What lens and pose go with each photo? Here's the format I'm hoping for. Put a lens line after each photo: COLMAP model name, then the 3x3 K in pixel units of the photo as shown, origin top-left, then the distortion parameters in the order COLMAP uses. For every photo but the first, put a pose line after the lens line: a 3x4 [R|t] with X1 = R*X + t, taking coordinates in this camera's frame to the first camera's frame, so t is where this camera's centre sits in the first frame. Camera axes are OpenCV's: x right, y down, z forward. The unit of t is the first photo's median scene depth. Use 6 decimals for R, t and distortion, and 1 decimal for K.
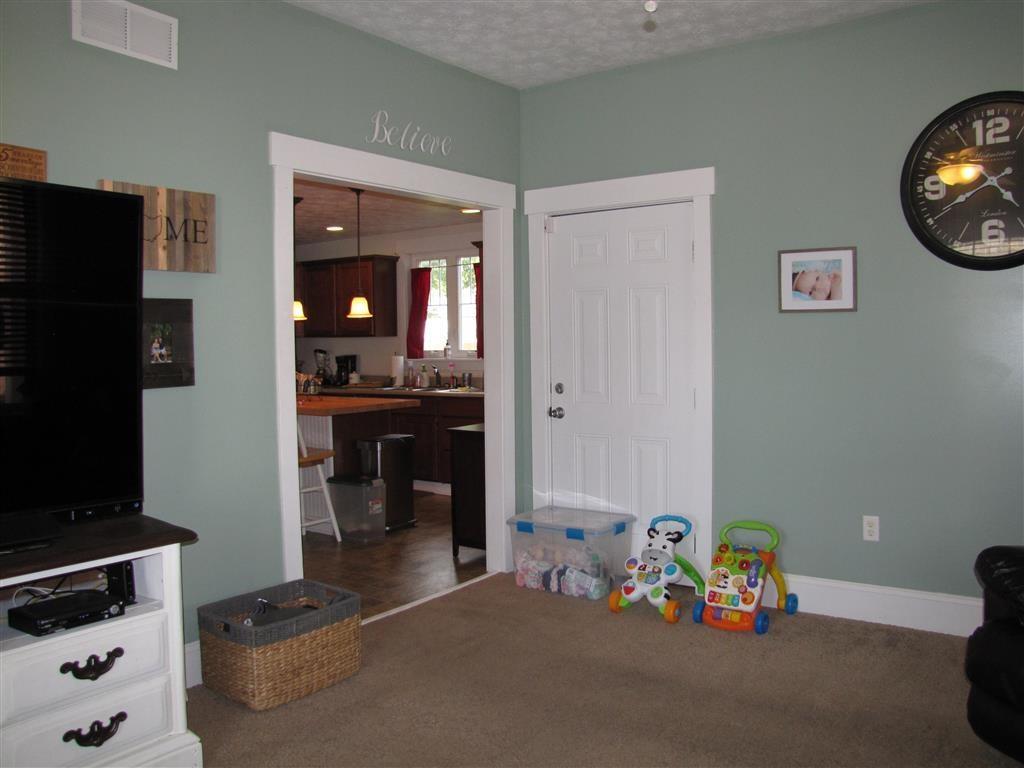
lens RADIAL K [[886.7, 0, 512.0], [0, 886.7, 384.0], [0, 0, 1]] dist [-0.093925, 0.155015]
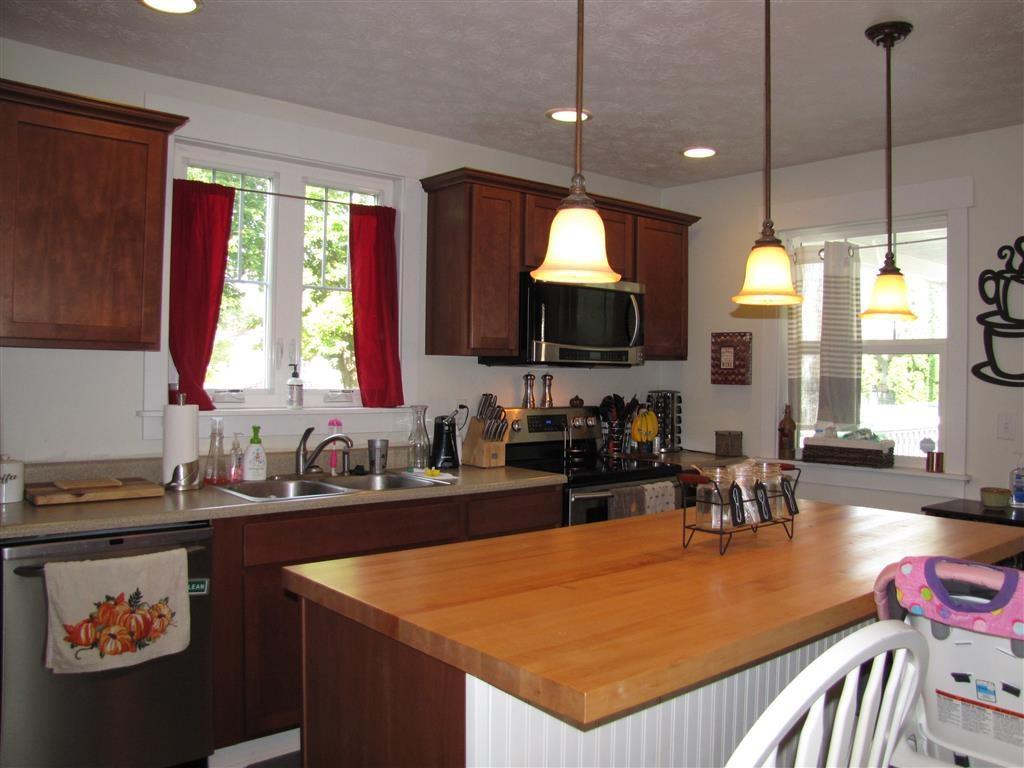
lens RADIAL K [[842.2, 0, 512.0], [0, 842.2, 384.0], [0, 0, 1]] dist [-0.048183, 0.117448]
pose [[0.248664, 0.004579, 0.968579, -0.436134], [0.030137, 0.999468, -0.012462, -0.031846], [-0.968121, 0.032289, 0.248394, 0.785362]]
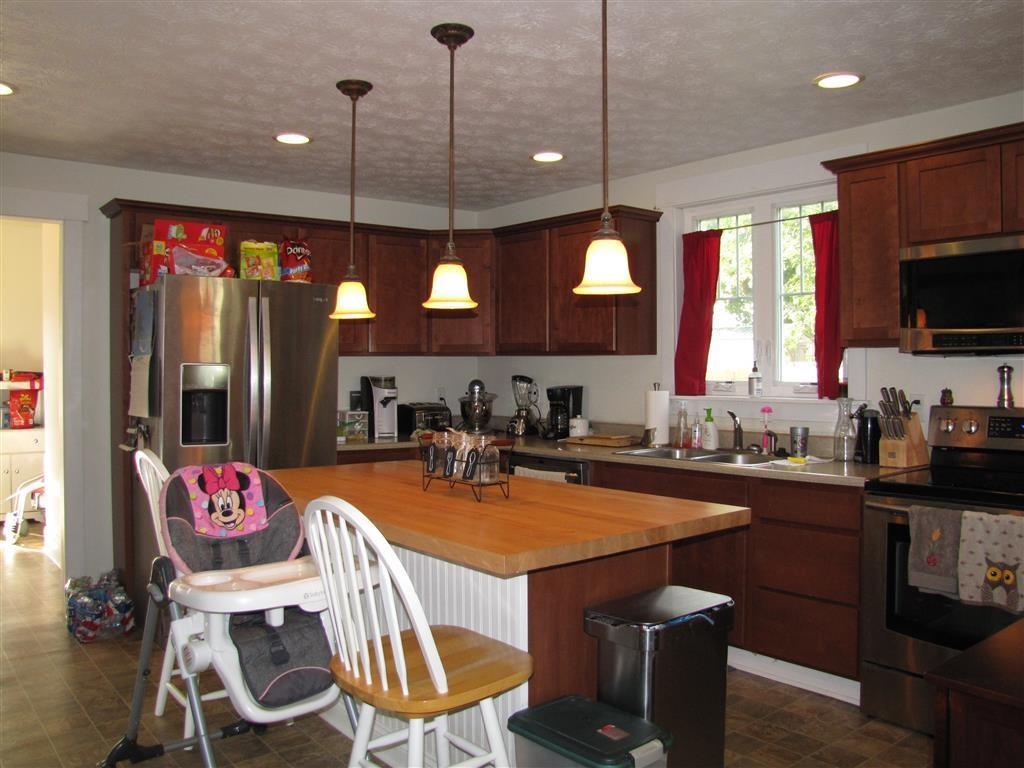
lens RADIAL K [[886.7, 0, 512.0], [0, 886.7, 384.0], [0, 0, 1]] dist [-0.093925, 0.155015]
pose [[0.970862, 0.015063, -0.239164, -0.086711], [-0.022100, 0.999397, -0.026772, -0.018877], [0.238617, 0.031277, 0.970610, 0.449460]]
